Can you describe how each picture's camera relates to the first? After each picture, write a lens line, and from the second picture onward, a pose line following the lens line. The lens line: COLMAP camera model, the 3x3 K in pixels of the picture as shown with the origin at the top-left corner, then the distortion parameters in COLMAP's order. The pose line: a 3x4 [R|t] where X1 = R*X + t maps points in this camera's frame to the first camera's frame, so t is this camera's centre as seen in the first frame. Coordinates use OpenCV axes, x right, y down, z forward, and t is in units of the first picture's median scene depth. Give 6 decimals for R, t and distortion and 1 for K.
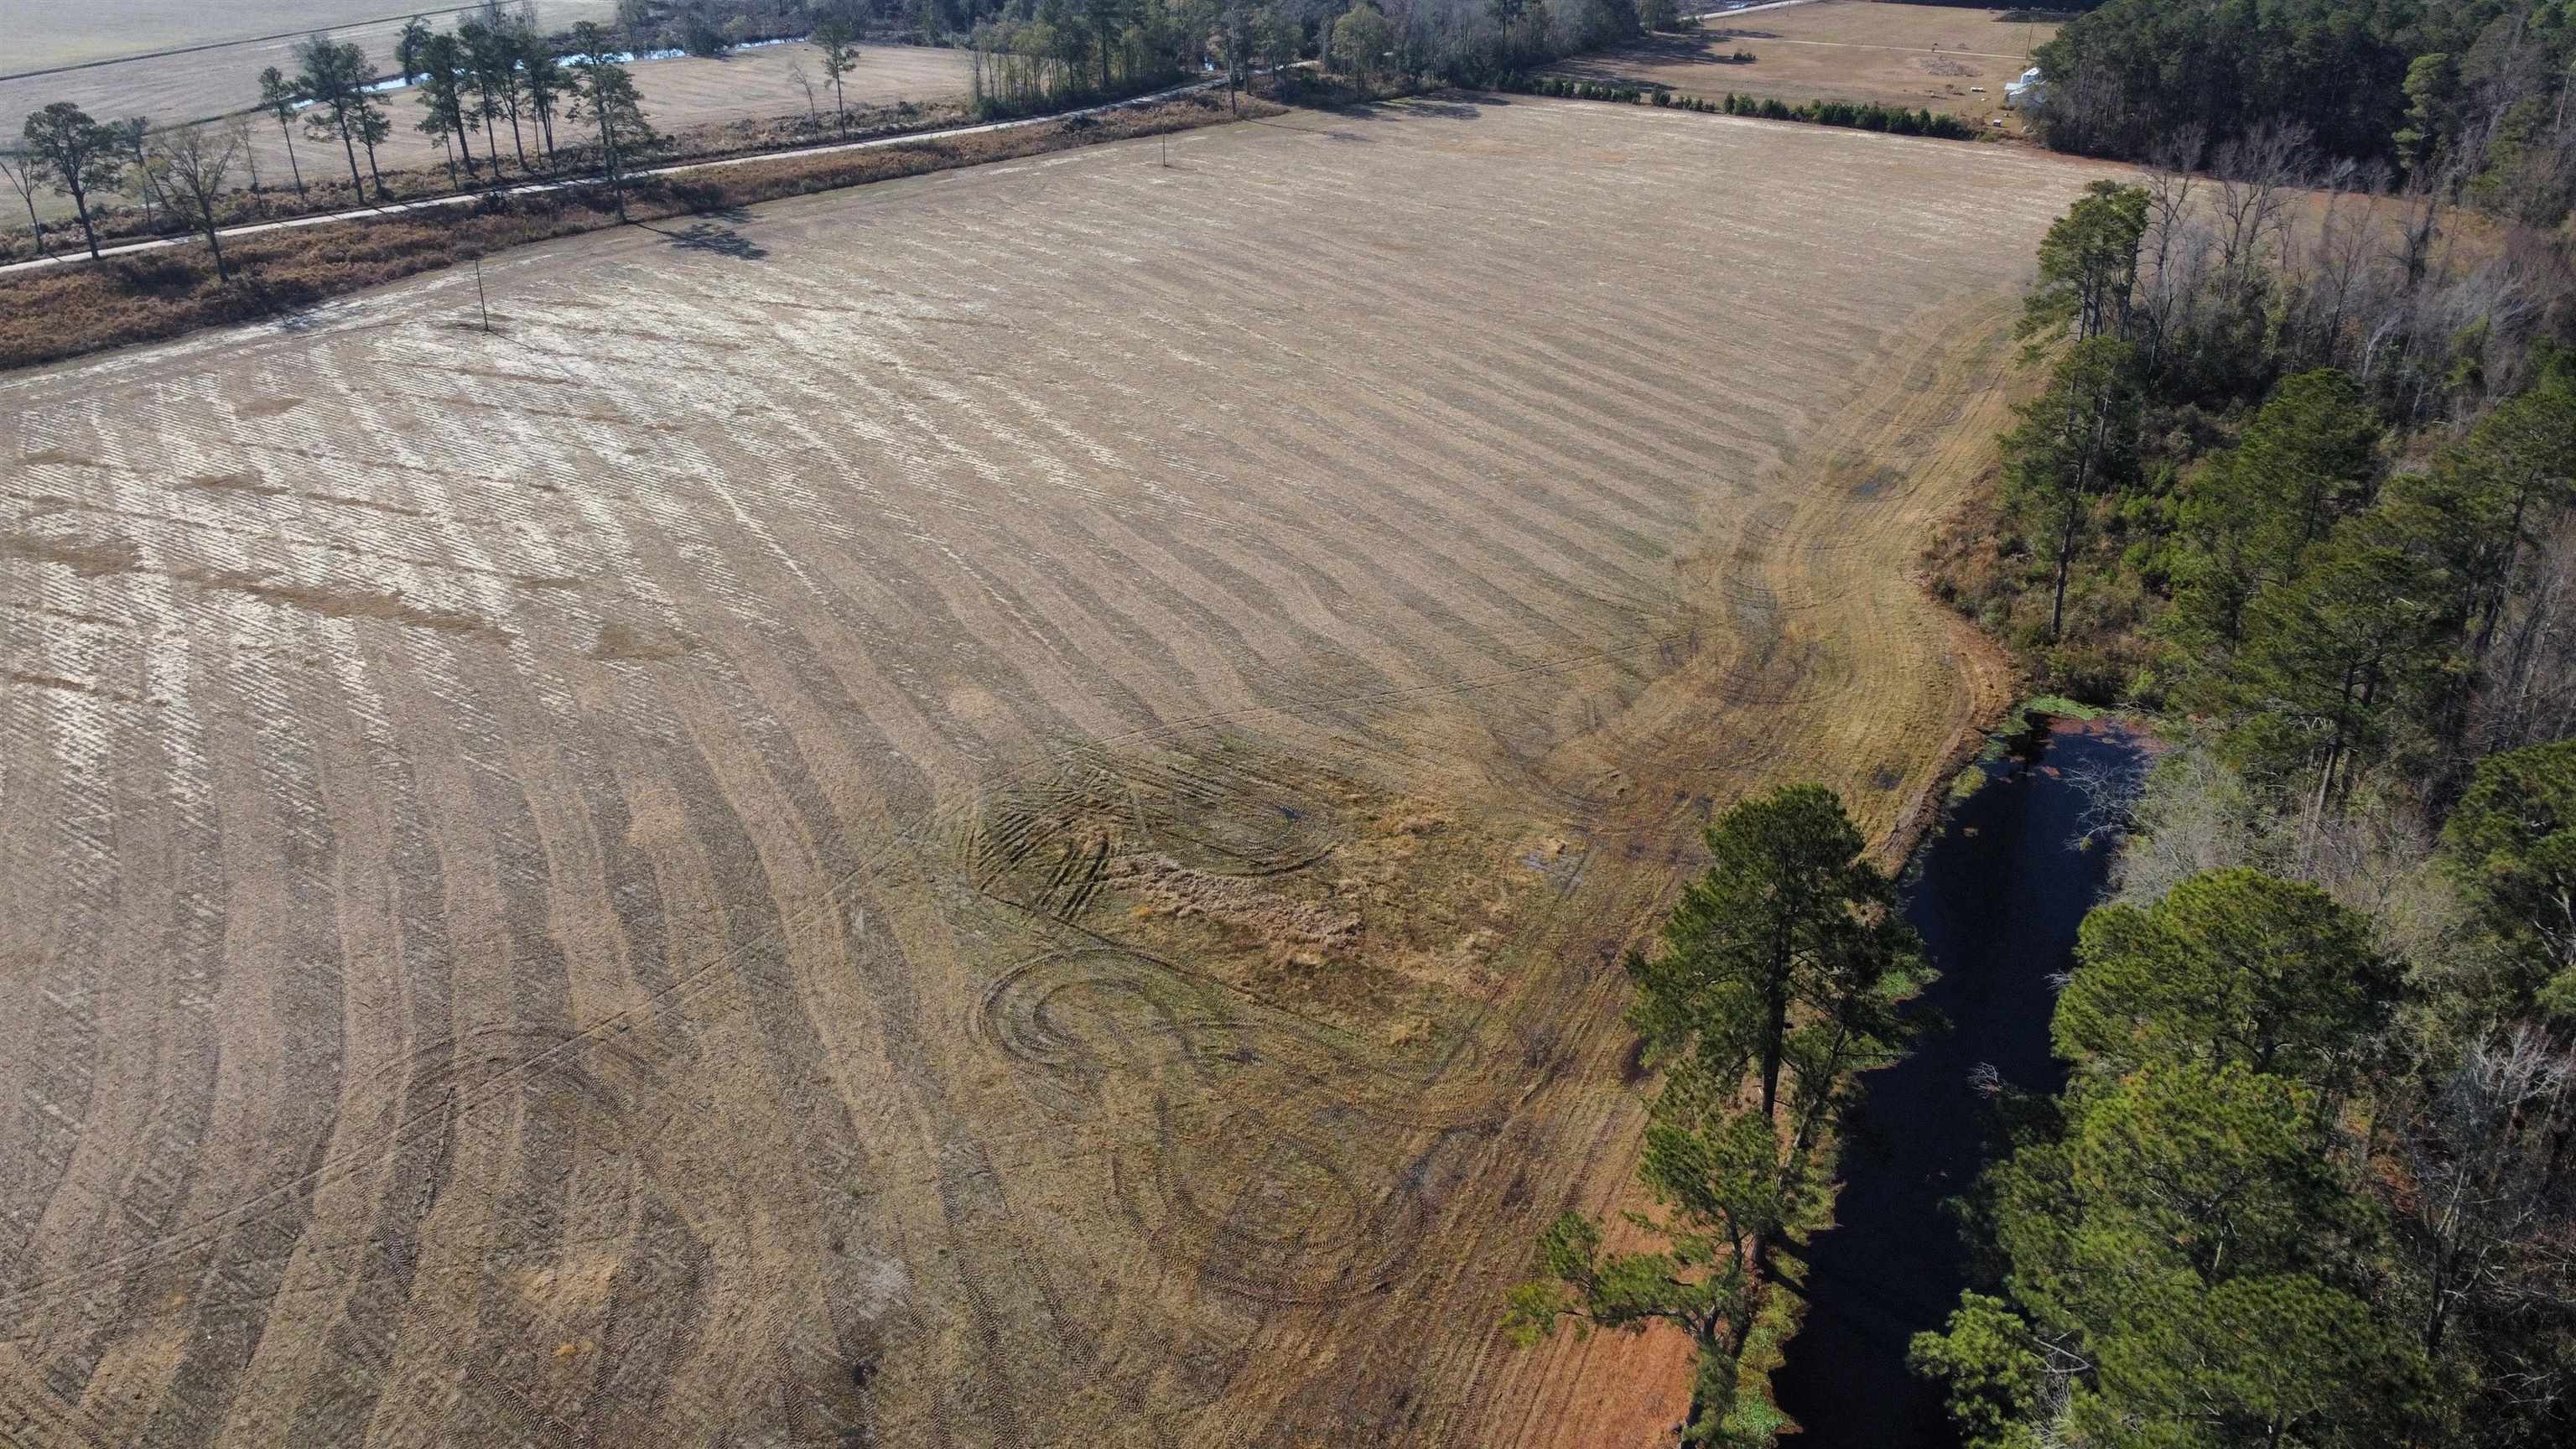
lens RADIAL K [[1959.9, 0, 1294.7], [0, 1959.9, 721.4], [0, 0, 1]] dist [0.001126, -0.005747]
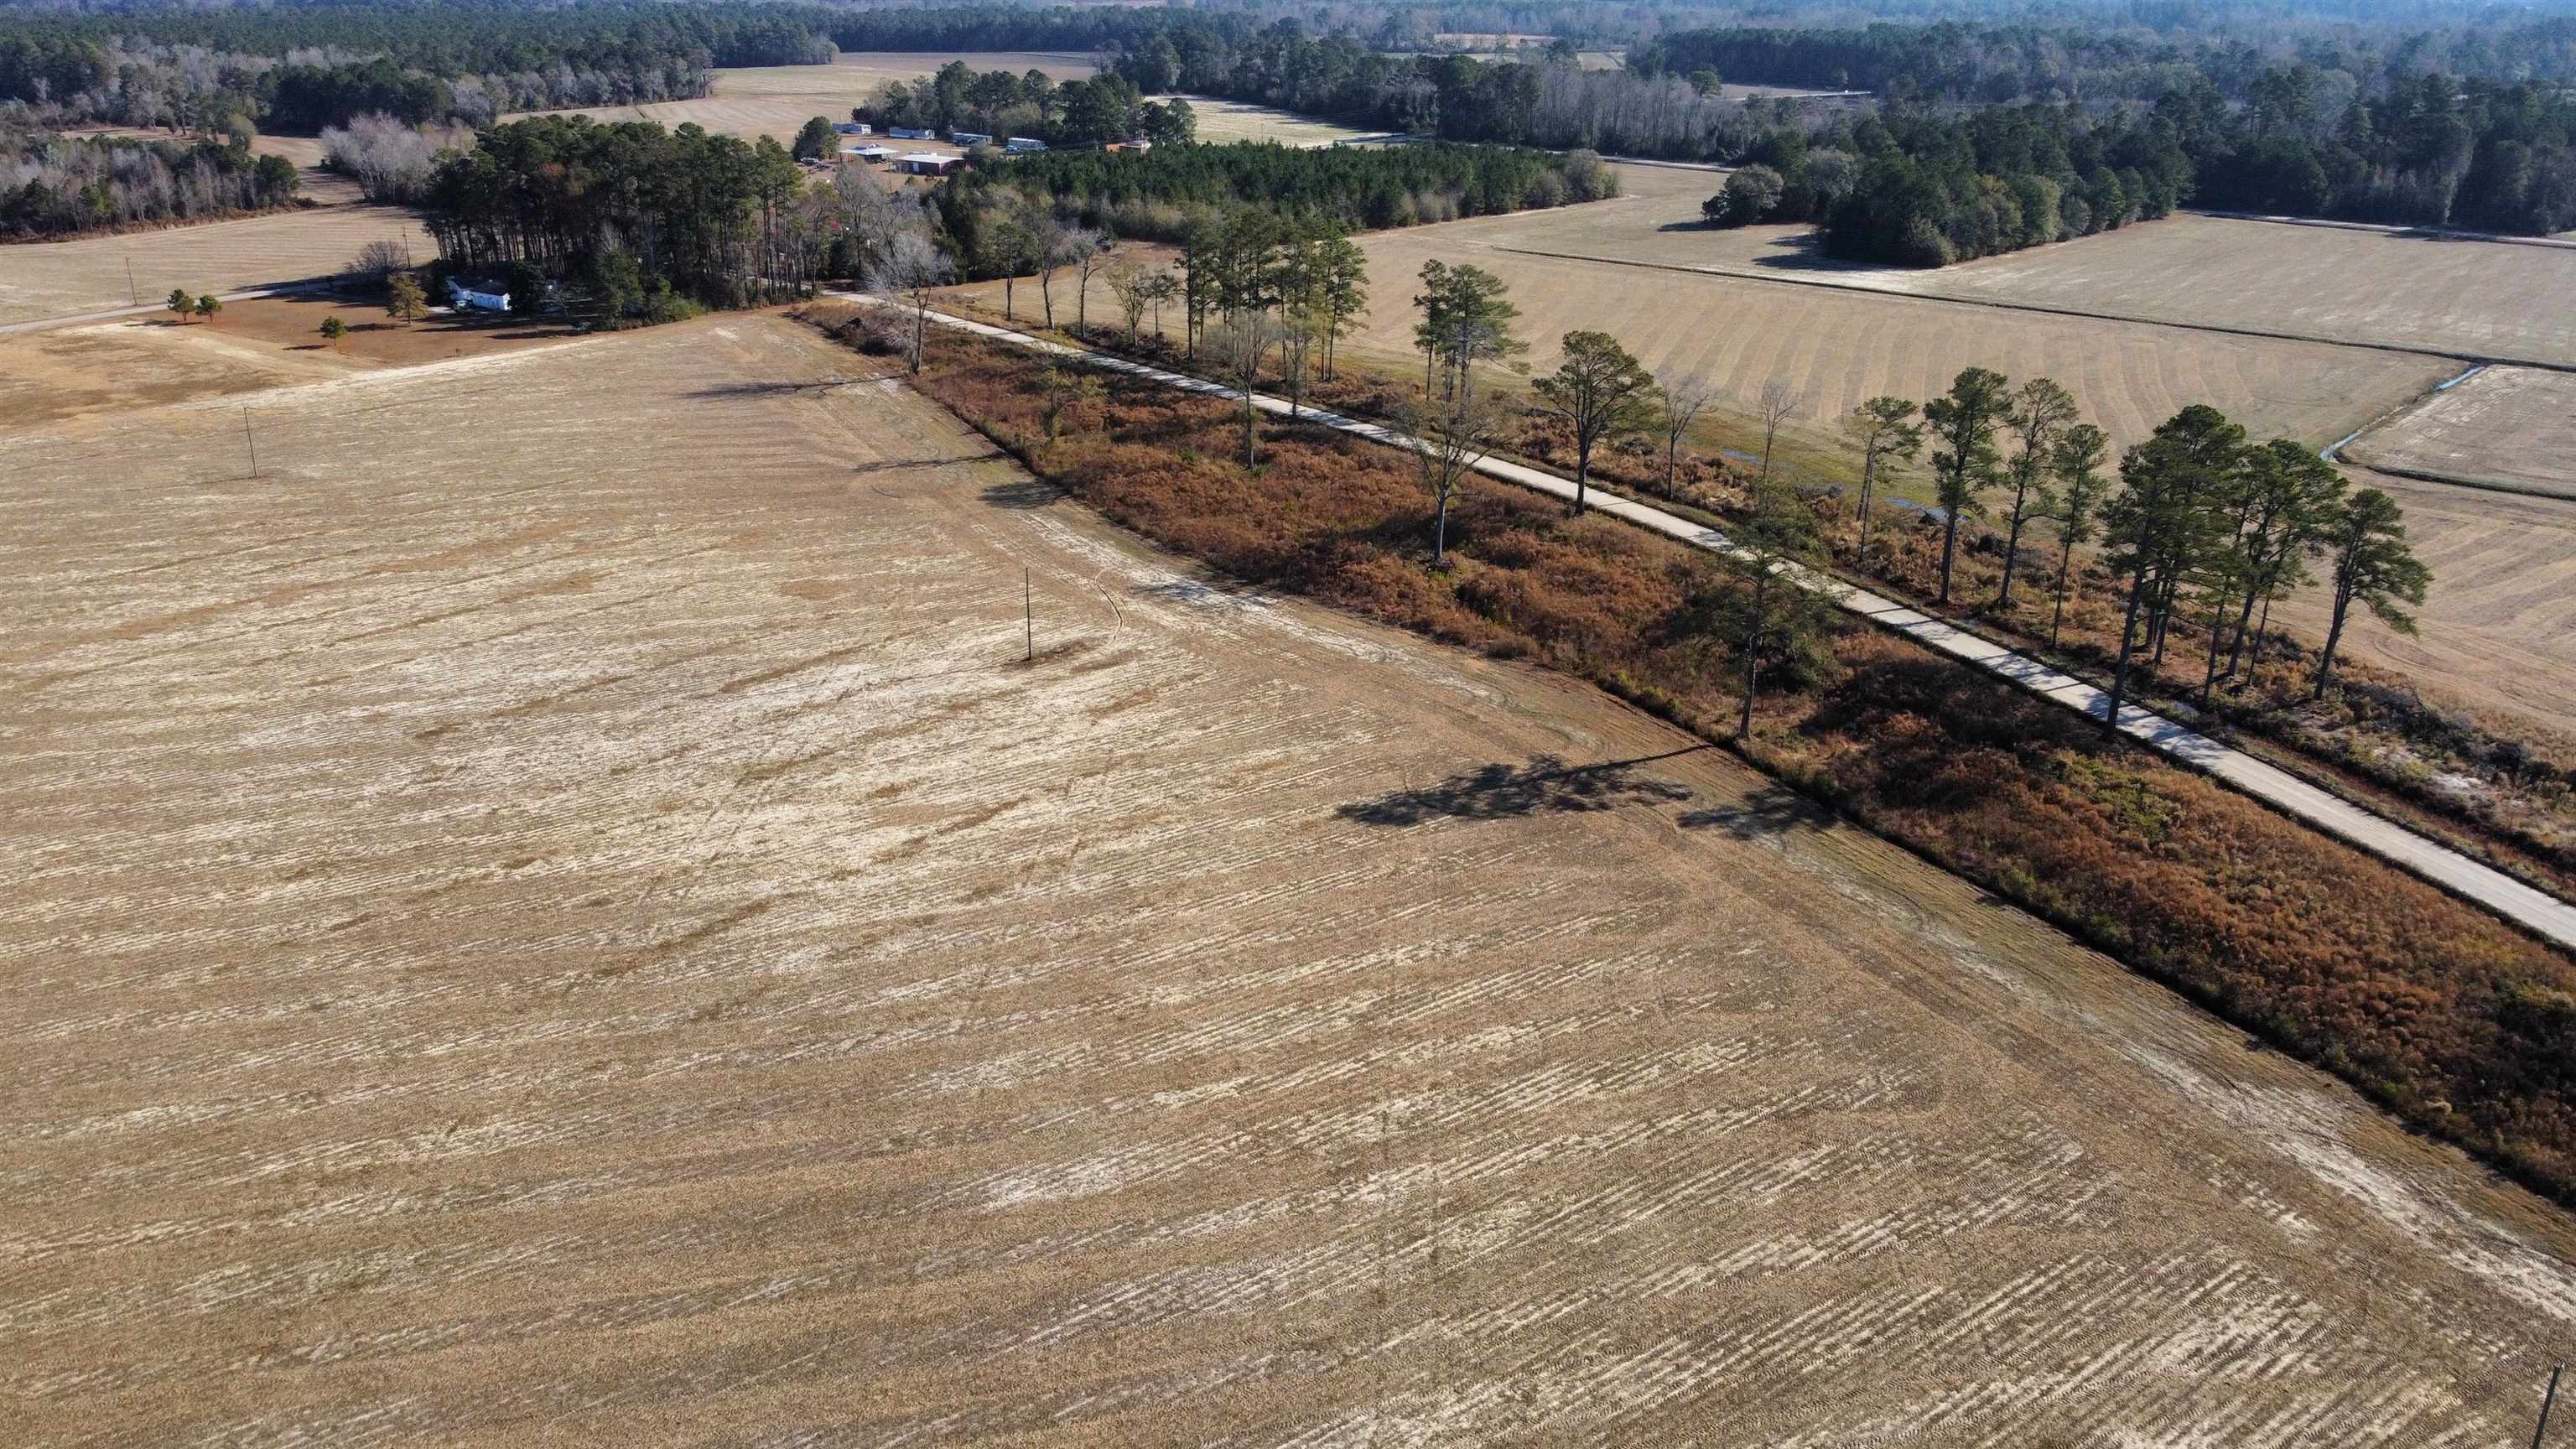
lens RADIAL K [[1959.9, 0, 1289.8], [0, 1959.9, 714.6], [0, 0, 1]] dist [0.001126, -0.005747]
pose [[-0.339655, 0.343327, -0.875649, 0.197286], [-0.413527, 0.781674, 0.466884, -0.498166], [0.844766, 0.520684, -0.123525, 1.019690]]
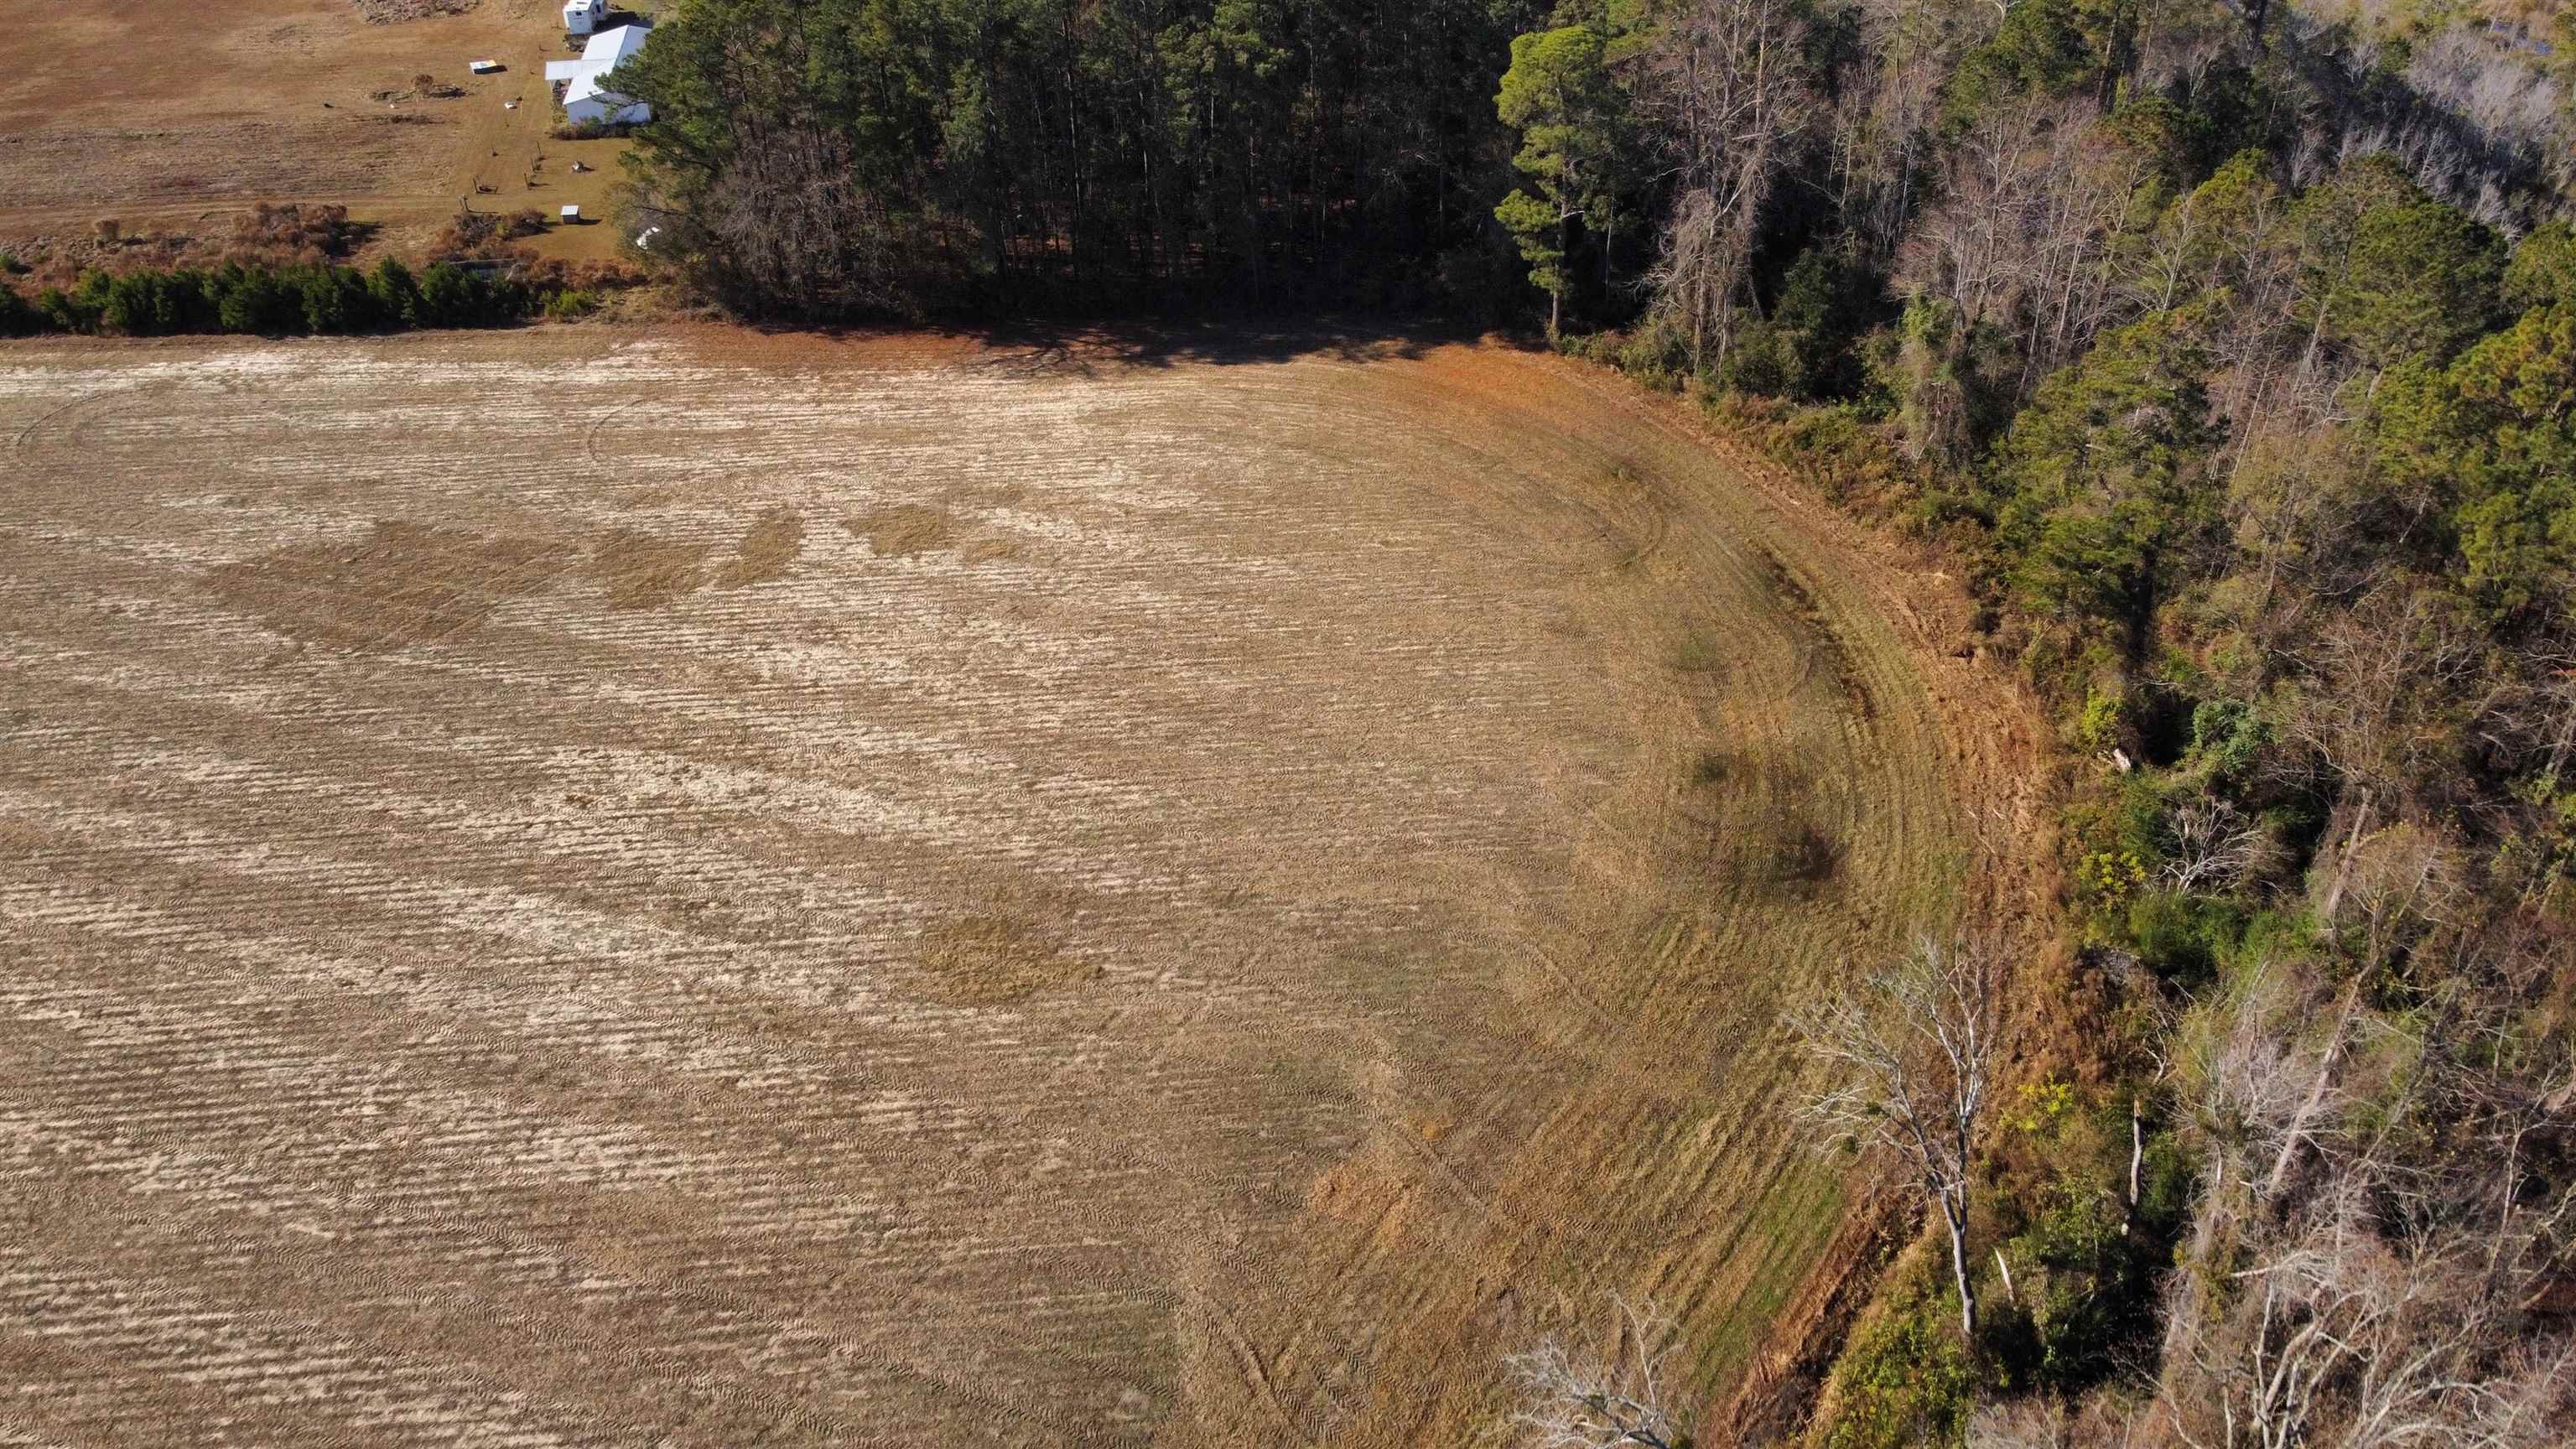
lens RADIAL K [[1959.9, 0, 1284.2], [0, 1959.9, 723.9], [0, 0, 1]] dist [0.001126, -0.005747]
pose [[0.768431, -0.380285, 0.514681, 0.286934], [0.291337, 0.923985, 0.247737, -0.350547], [-0.569769, -0.040423, 0.820810, 0.739563]]
